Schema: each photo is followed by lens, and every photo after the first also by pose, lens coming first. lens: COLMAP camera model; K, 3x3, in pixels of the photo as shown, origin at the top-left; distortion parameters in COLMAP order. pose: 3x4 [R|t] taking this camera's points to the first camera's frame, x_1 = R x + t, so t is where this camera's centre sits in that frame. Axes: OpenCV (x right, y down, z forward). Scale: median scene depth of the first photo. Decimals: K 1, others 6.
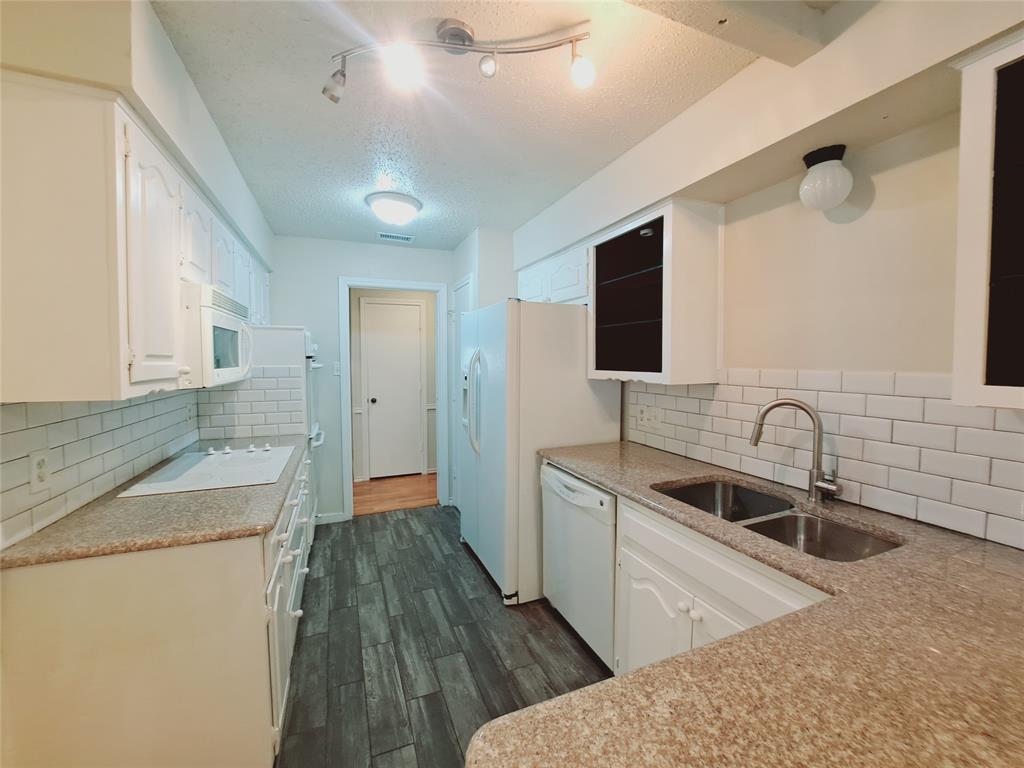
lens RADIAL K [[413.7, 0, 507.1], [0, 413.7, 379.7], [0, 0, 1]] dist [-0.014033, -0.000266]
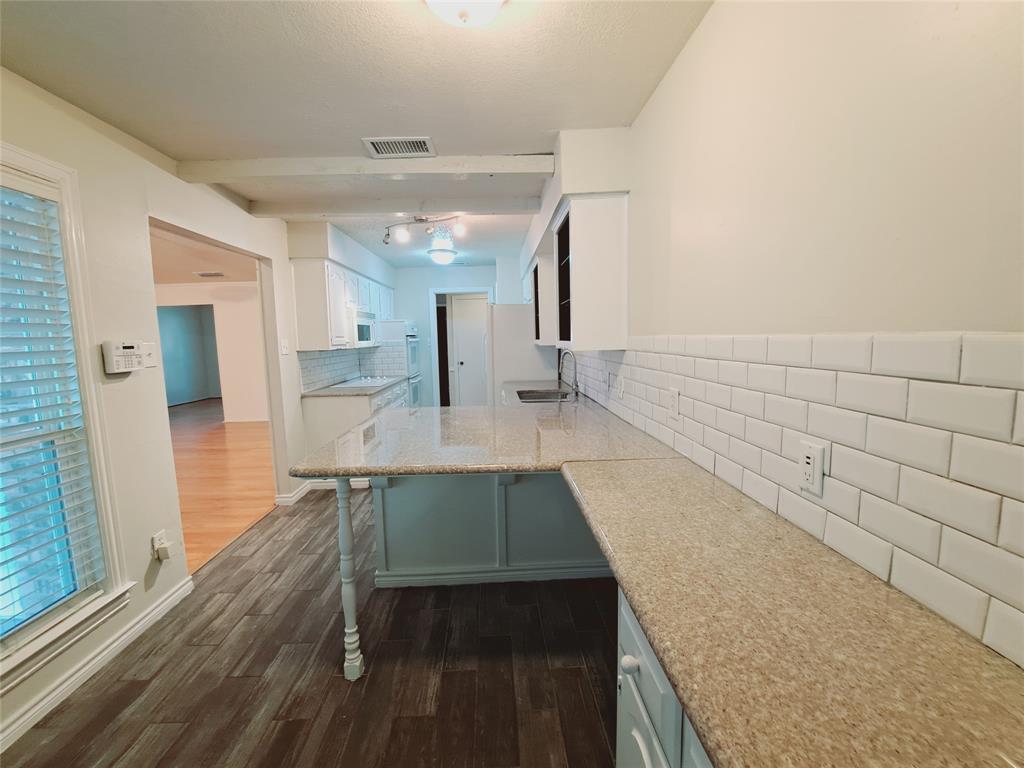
lens RADIAL K [[413.7, 0, 507.1], [0, 413.7, 379.7], [0, 0, 1]] dist [-0.014033, -0.000266]
pose [[0.938760, 0.011155, -0.344392, 0.820023], [0.009339, 0.998285, 0.057790, 0.056649], [0.344446, -0.057467, 0.937046, -0.869814]]
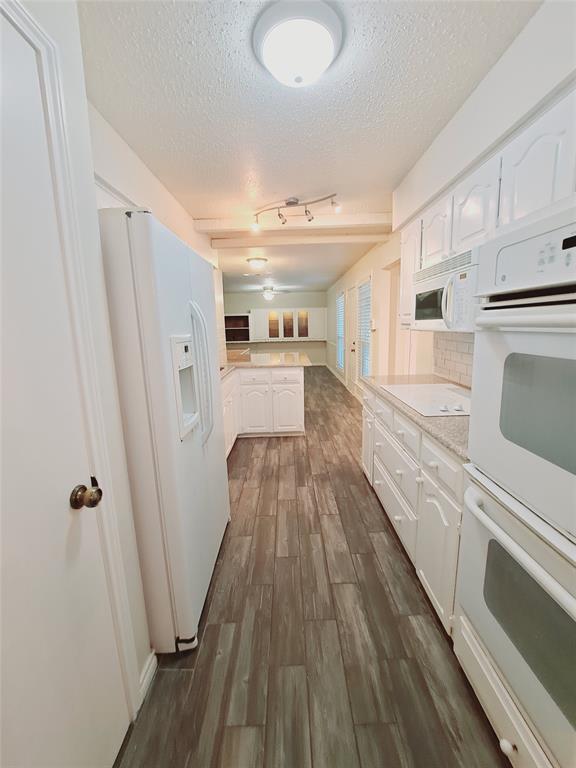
lens RADIAL K [[310.3, 0, 288.0], [0, 310.3, 384.0], [0, 0, 1]] dist [-0.014033, -0.000266]
pose [[-0.927145, -0.049326, 0.371441, -0.541936], [0.041816, 0.971485, 0.233386, -0.066823], [-0.372362, 0.231915, -0.898645, 1.851271]]
